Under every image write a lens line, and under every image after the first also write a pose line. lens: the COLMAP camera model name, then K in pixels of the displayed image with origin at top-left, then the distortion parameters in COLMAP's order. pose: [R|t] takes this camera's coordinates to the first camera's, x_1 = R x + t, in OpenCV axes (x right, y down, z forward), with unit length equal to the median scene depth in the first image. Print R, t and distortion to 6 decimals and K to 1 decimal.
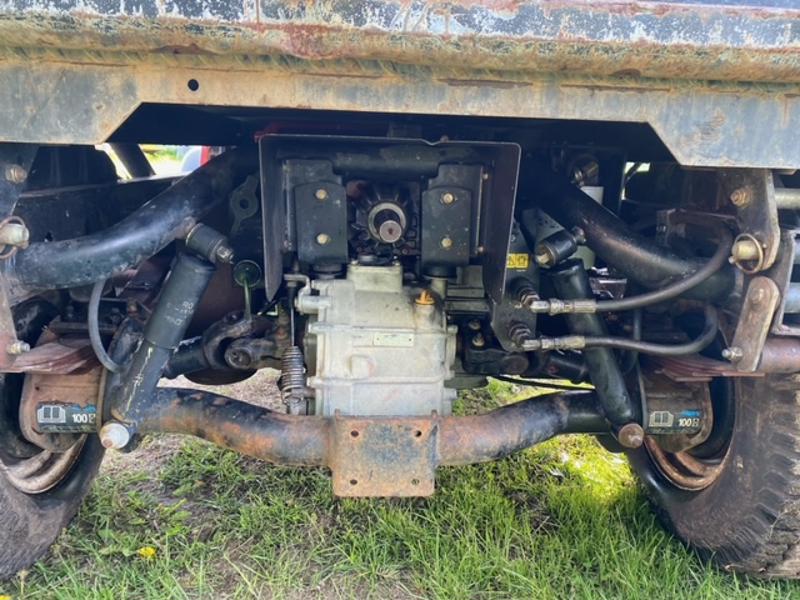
lens RADIAL K [[603.2, 0, 400.0], [0, 603.2, 300.0], [0, 0, 1]] dist [0.013645, -0.004061]
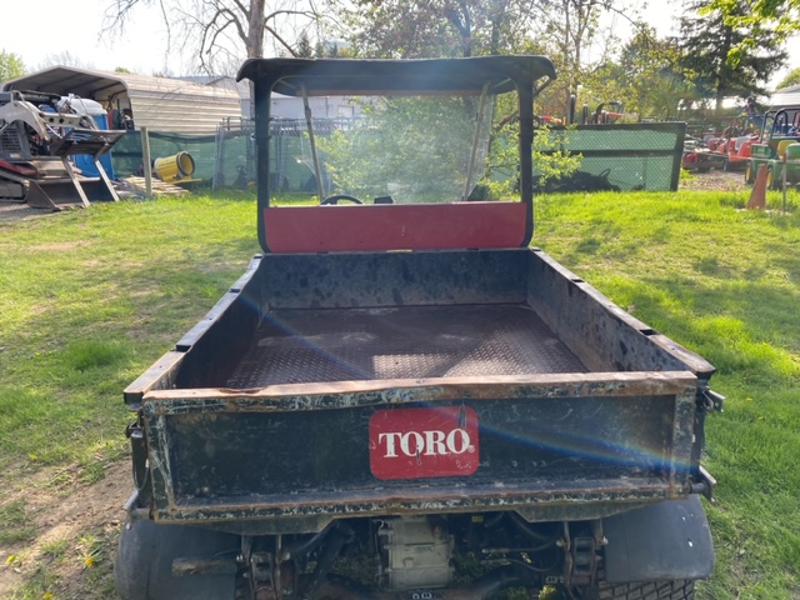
lens RADIAL K [[607.5, 0, 400.0], [0, 607.5, 300.0], [0, 0, 1]] dist [0.012490, -0.004990]
pose [[0.998251, -0.041484, -0.042114, 0.032655], [0.042263, 0.998948, 0.017788, -0.875013], [0.041332, -0.019537, 0.998954, -1.166058]]
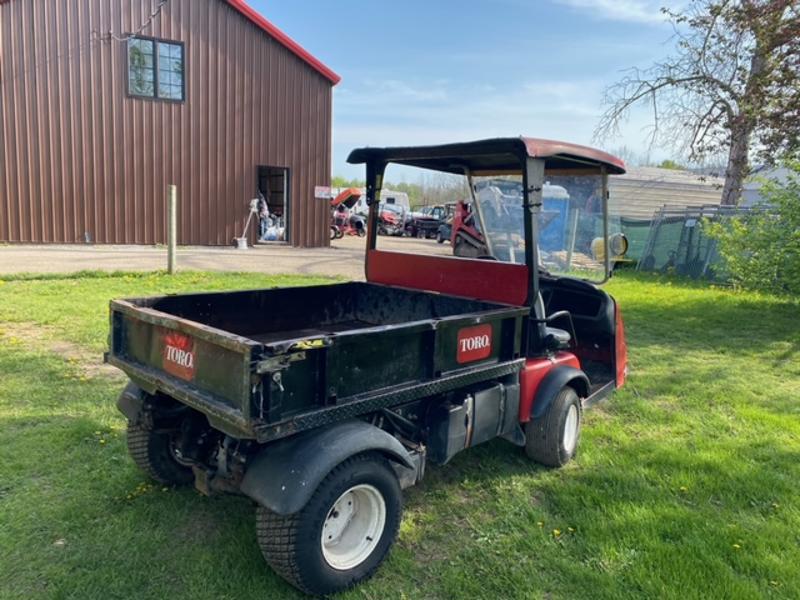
lens RADIAL K [[607.5, 0, 400.0], [0, 607.5, 300.0], [0, 0, 1]] dist [0.012490, -0.004990]
pose [[0.642457, 0.094648, -0.760454, 3.058382], [-0.203071, 0.977894, -0.049851, -0.777243], [0.738925, 0.186453, 0.647475, -0.652223]]
